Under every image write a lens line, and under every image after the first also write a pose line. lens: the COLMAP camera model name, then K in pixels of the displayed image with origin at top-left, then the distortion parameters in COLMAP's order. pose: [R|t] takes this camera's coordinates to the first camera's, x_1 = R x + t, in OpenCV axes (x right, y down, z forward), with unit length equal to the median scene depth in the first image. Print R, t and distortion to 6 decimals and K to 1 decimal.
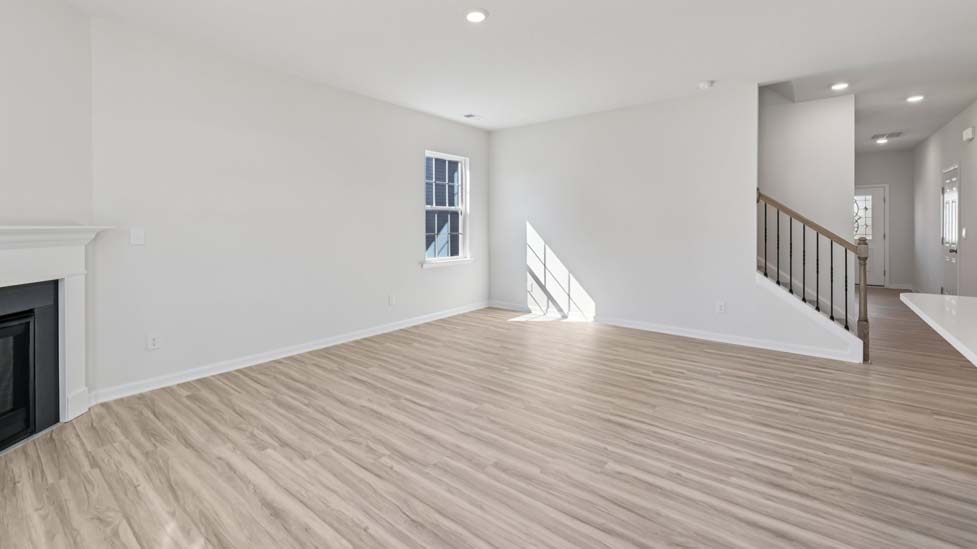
lens RADIAL K [[410.6, 0, 488.2], [0, 410.6, 256.0], [0, 0, 1]] dist [0.000201, -0.000759]
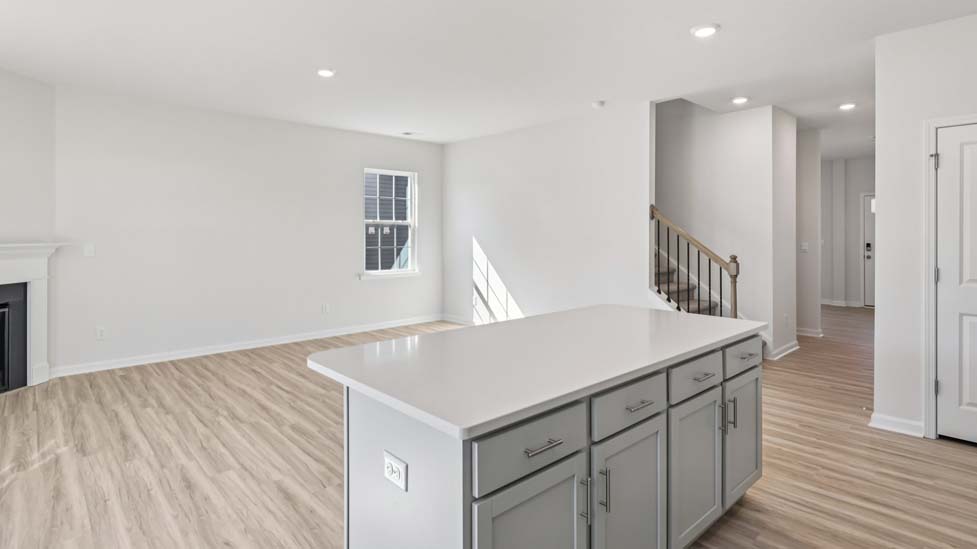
lens RADIAL K [[489.1, 0, 486.3], [0, 489.1, 267.8], [0, 0, 1]] dist [0.001351, 0.001367]
pose [[0.988509, 0.012313, -0.150660, 0.437366], [-0.012894, 0.999913, -0.002885, -0.003754], [0.150611, 0.004795, 0.988582, -0.239523]]
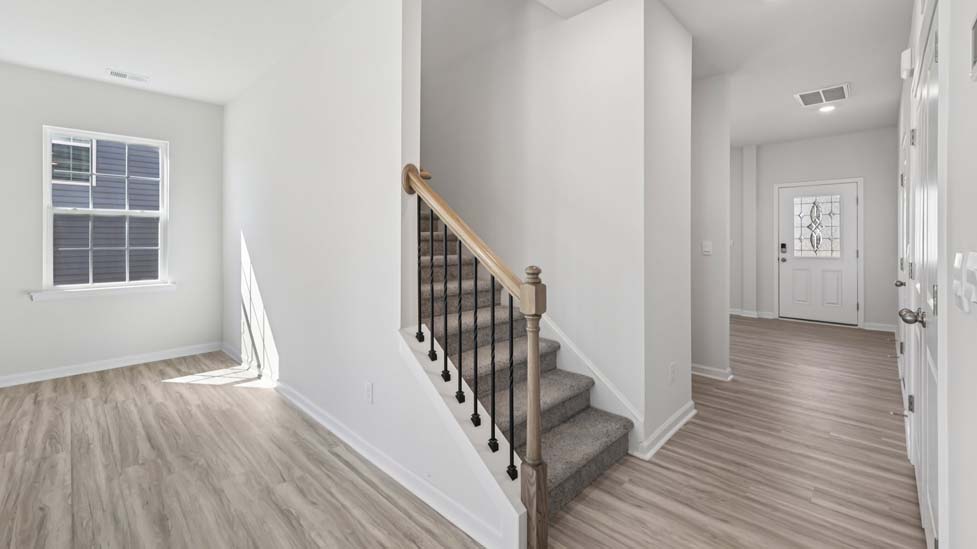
lens RADIAL K [[410.6, 0, 482.7], [0, 410.6, 269.8], [0, 0, 1]] dist [0.000201, -0.000759]
pose [[0.995599, 0.009337, -0.093255, 0.792423], [-0.008839, 0.999944, 0.005747, -0.039794], [0.093303, -0.004897, 0.995626, 0.498457]]
